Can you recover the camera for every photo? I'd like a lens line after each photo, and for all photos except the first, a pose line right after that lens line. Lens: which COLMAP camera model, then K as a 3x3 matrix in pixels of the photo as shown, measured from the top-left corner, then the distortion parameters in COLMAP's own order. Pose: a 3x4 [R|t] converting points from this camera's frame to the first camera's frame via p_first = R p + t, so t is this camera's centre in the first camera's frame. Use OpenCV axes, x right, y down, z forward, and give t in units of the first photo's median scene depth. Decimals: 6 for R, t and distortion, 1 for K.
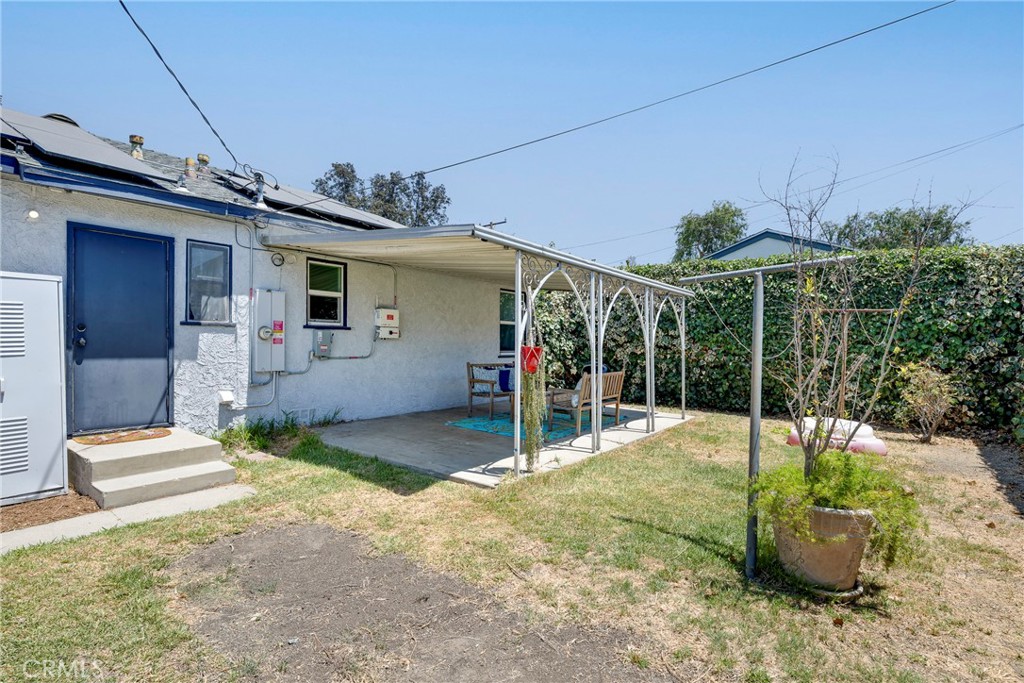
lens RADIAL K [[505.0, 0, 513.7], [0, 505.0, 348.8], [0, 0, 1]] dist [-0.001846, -0.000911]
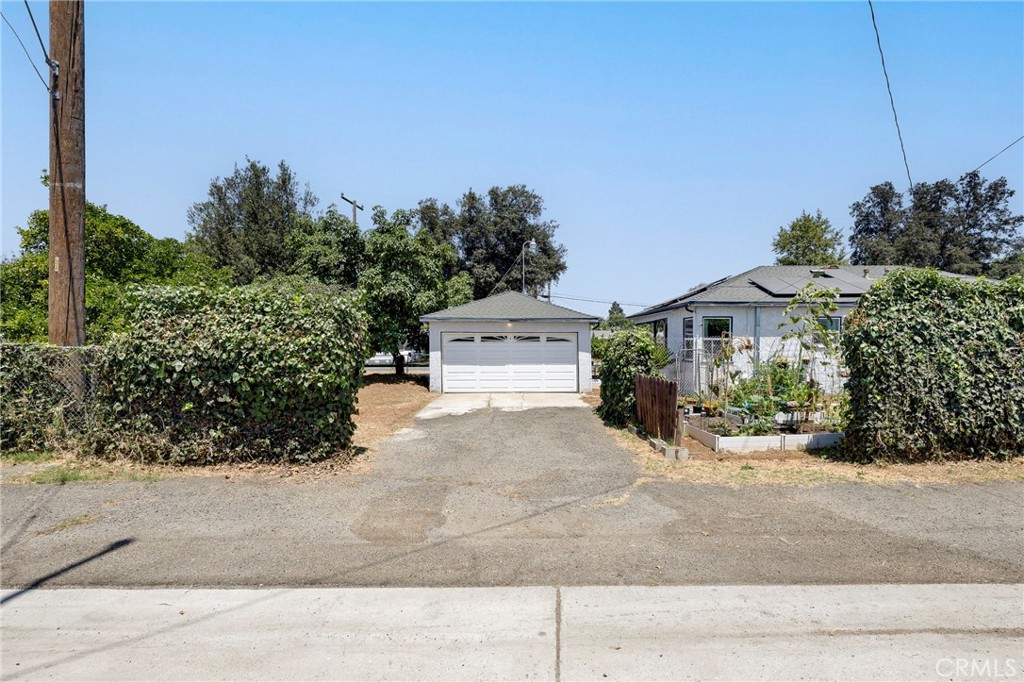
lens RADIAL K [[474.4, 0, 543.0], [0, 474.4, 354.0], [0, 0, 1]] dist [0.002507, -0.000420]
pose [[0.634113, 0.006546, -0.773212, 0.006423], [0.007136, 0.999872, 0.014317, -0.007380], [0.773207, -0.014596, 0.633986, -0.267451]]
